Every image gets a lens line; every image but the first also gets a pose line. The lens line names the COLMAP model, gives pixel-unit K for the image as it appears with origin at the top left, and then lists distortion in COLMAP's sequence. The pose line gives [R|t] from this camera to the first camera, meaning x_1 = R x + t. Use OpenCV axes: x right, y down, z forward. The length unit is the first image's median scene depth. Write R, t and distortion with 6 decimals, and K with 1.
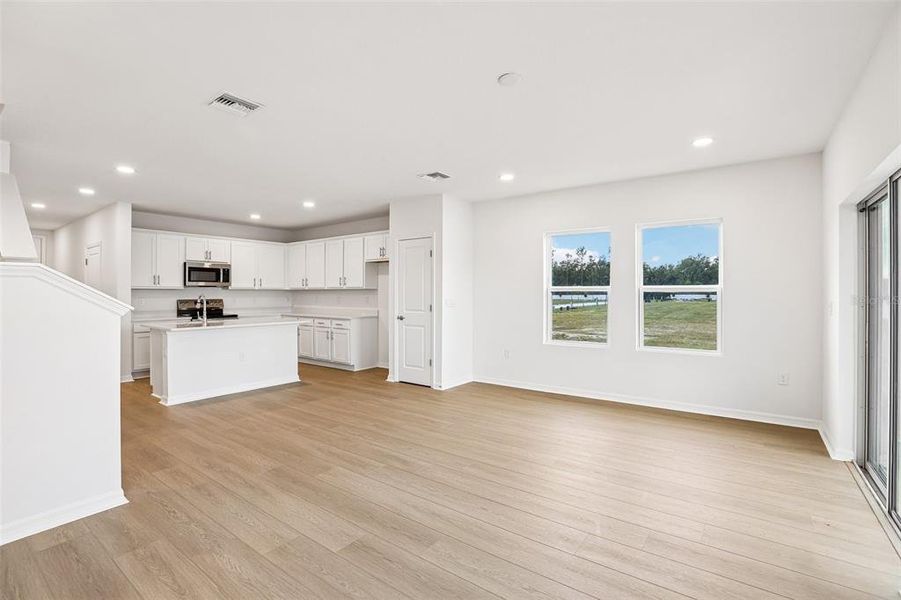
lens RADIAL K [[415.3, 0, 450.2], [0, 415.3, 293.3], [0, 0, 1]] dist [-0.043870, 0.011781]
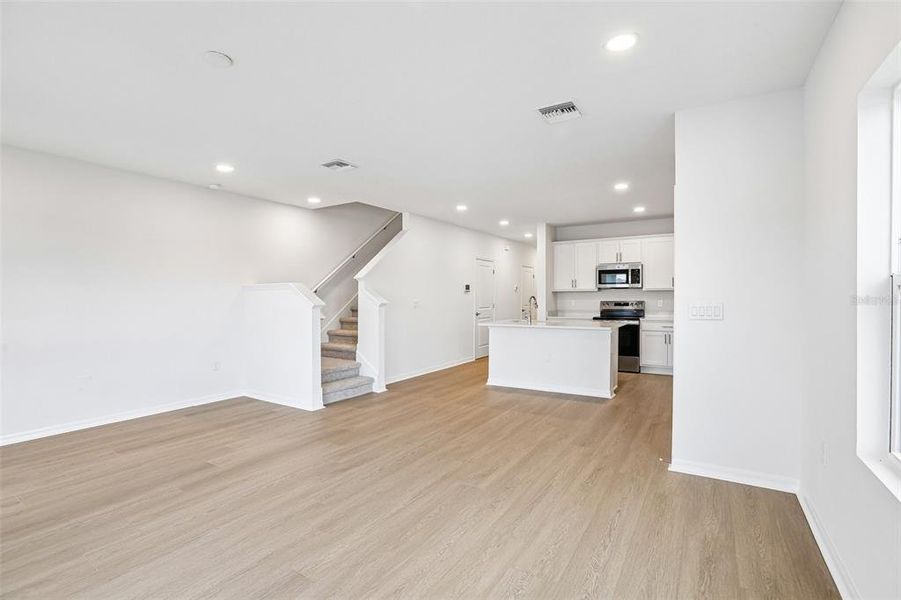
lens RADIAL K [[415.3, 0, 450.2], [0, 415.3, 293.3], [0, 0, 1]] dist [-0.043870, 0.011781]
pose [[0.072844, -0.006710, -0.997321, 0.714026], [0.003457, 0.999973, -0.006476, 0.000853], [0.997337, -0.002976, 0.072866, 0.963635]]
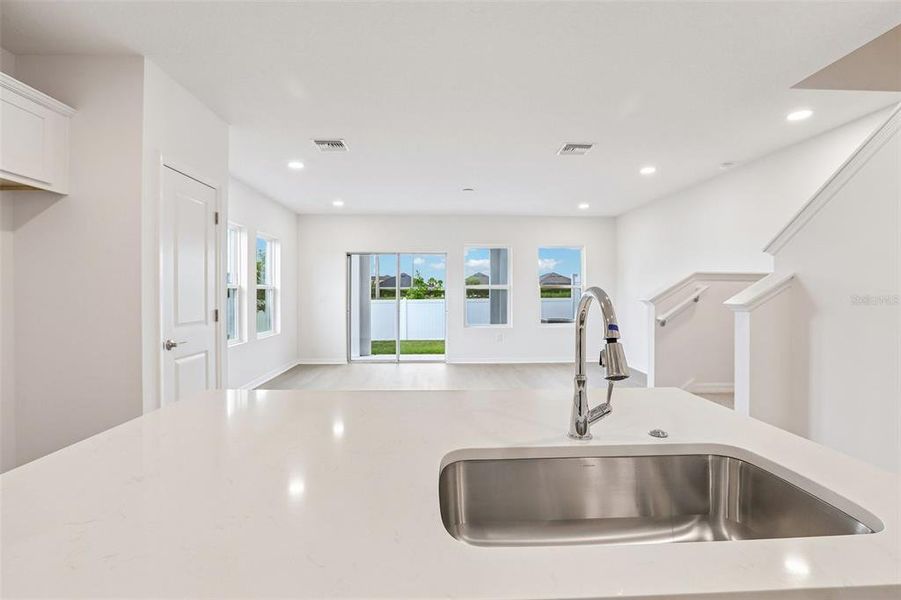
lens RADIAL K [[415.3, 0, 450.2], [0, 415.3, 293.3], [0, 0, 1]] dist [-0.043870, 0.011781]
pose [[-0.619743, -0.001002, 0.784804, -0.986128], [-0.000829, 0.999999, 0.000622, 0.008195], [-0.784805, -0.000265, -0.619743, 1.609139]]
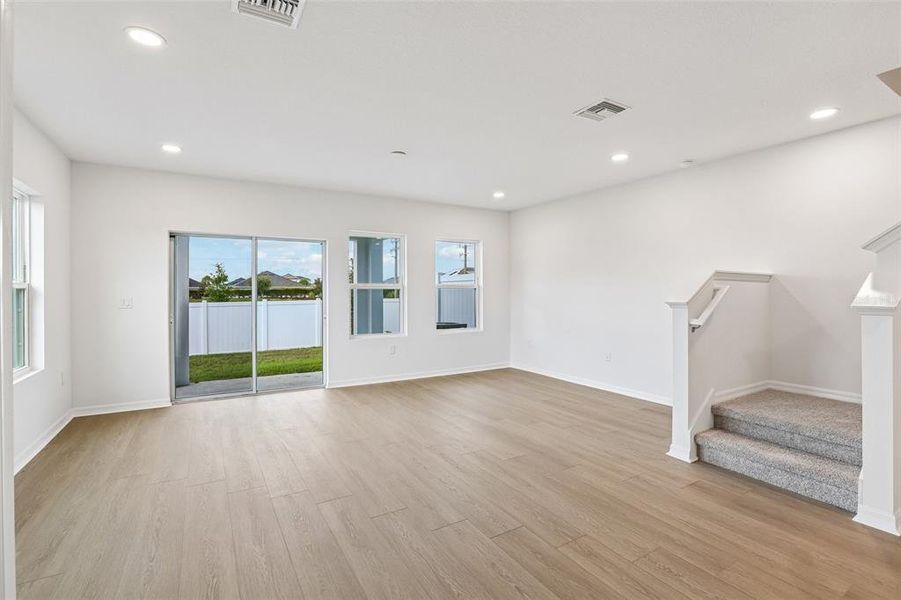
lens RADIAL K [[415.3, 0, 450.2], [0, 415.3, 293.3], [0, 0, 1]] dist [-0.043870, 0.011781]
pose [[-0.921527, 0.002917, 0.388302, -0.434168], [0.004363, 0.999986, 0.002842, 0.002827], [-0.388289, 0.004313, -0.921528, 1.584494]]
